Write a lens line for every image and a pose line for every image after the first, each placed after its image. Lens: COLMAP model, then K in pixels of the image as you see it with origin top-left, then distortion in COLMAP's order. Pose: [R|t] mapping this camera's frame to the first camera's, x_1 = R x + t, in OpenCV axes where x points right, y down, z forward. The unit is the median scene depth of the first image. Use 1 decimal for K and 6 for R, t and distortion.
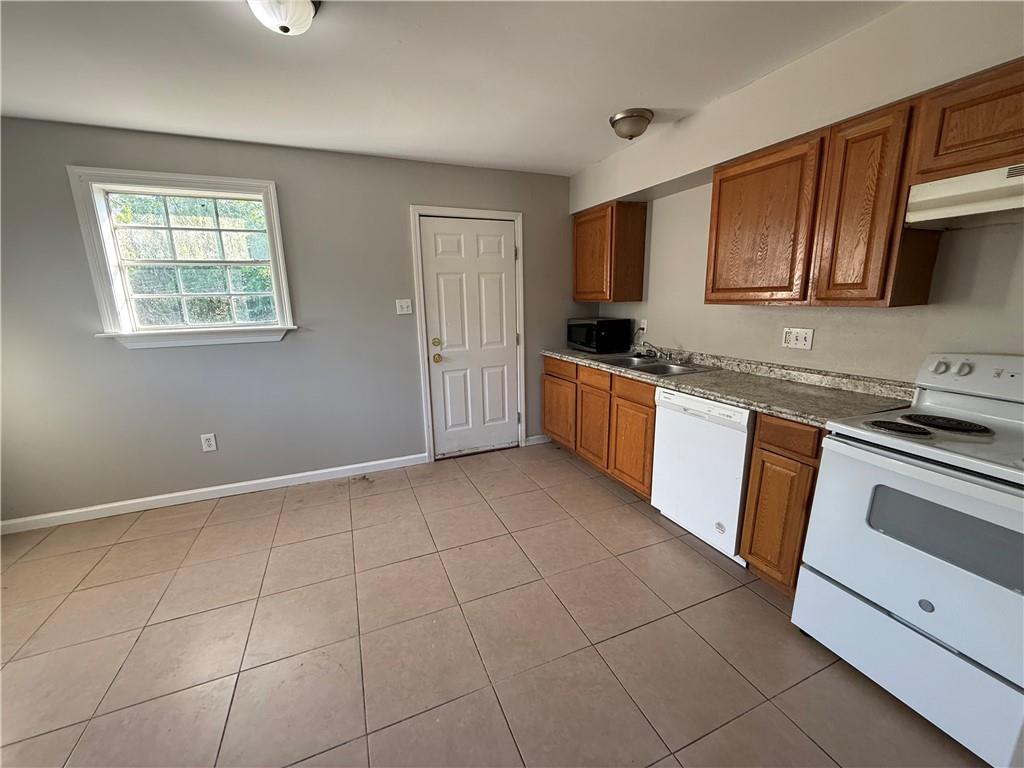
lens RADIAL K [[407.8, 0, 510.8], [0, 407.8, 383.2], [0, 0, 1]] dist [-0.002665, -0.000339]
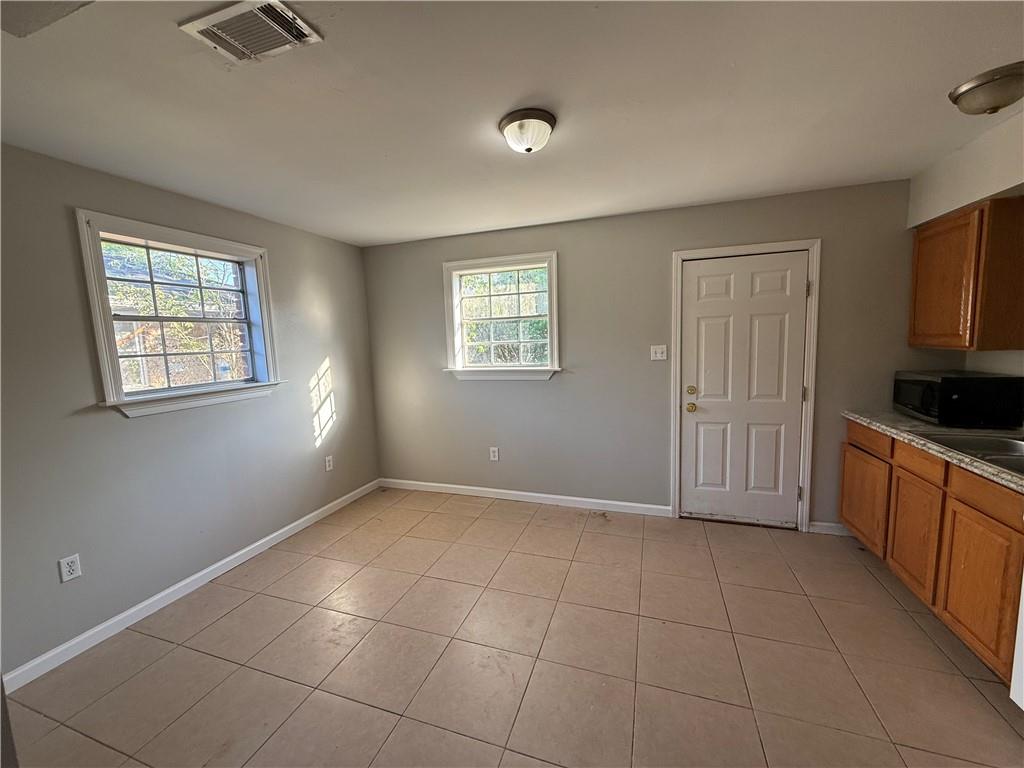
lens RADIAL K [[407.8, 0, 511.1], [0, 407.8, 382.9], [0, 0, 1]] dist [-0.002665, -0.000339]
pose [[0.741698, 0.066216, -0.667457, 0.151788], [-0.121757, 0.991874, -0.036900, -0.037626], [0.659590, 0.108636, 0.743733, 0.037334]]
